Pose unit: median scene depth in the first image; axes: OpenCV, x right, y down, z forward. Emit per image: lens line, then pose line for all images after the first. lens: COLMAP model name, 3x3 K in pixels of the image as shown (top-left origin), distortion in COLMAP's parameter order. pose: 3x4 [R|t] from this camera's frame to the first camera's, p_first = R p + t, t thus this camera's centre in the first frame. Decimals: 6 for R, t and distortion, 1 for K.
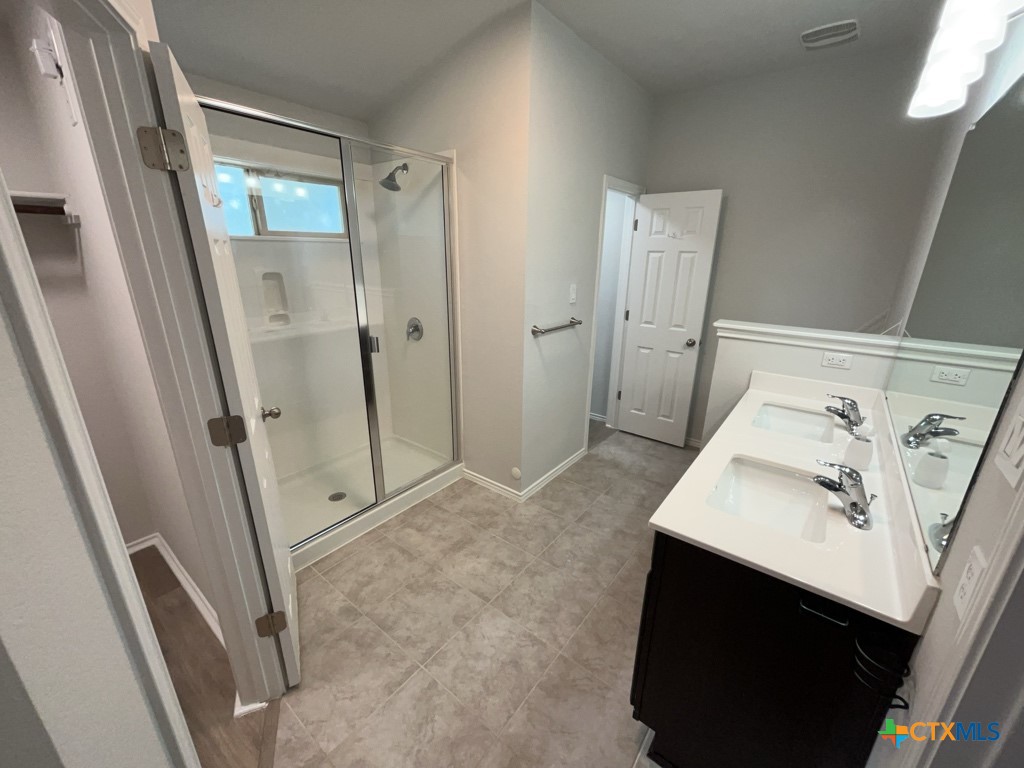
lens RADIAL K [[411.6, 0, 513.7], [0, 411.6, 384.3], [0, 0, 1]] dist [-0.002741, 0.000622]
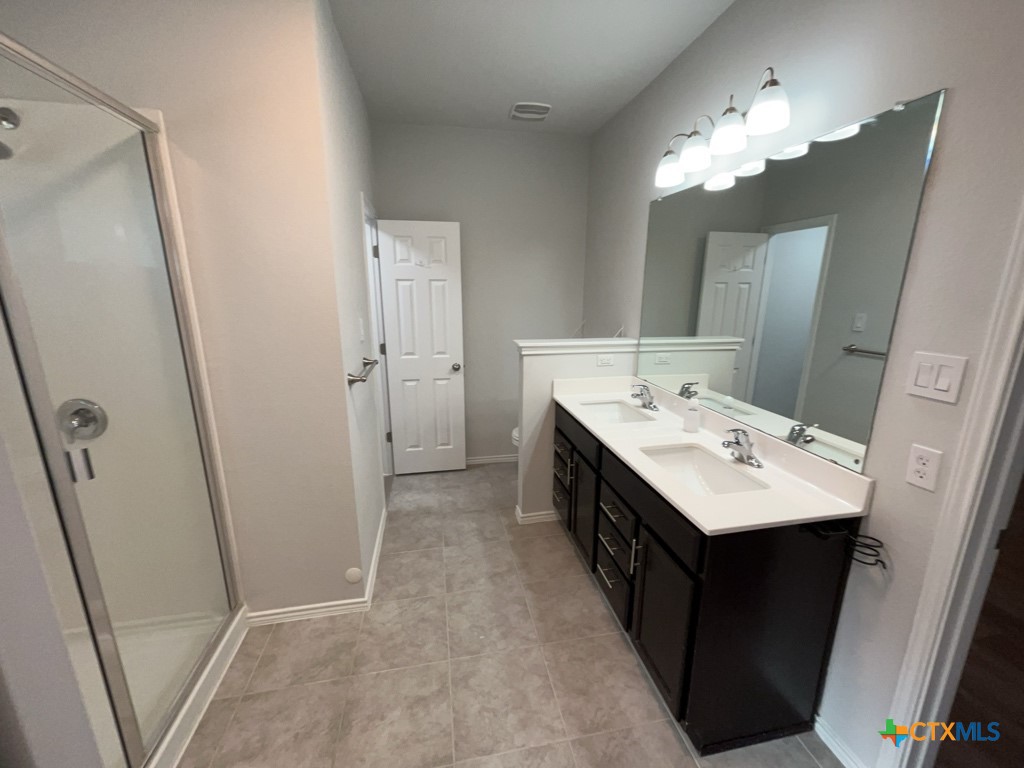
lens RADIAL K [[411.6, 0, 513.4], [0, 411.6, 383.7], [0, 0, 1]] dist [-0.002741, 0.000622]
pose [[0.655318, -0.181106, 0.733320, -0.308294], [0.234694, 0.971599, 0.030223, -0.076203], [-0.717967, 0.152300, 0.679211, 0.271054]]
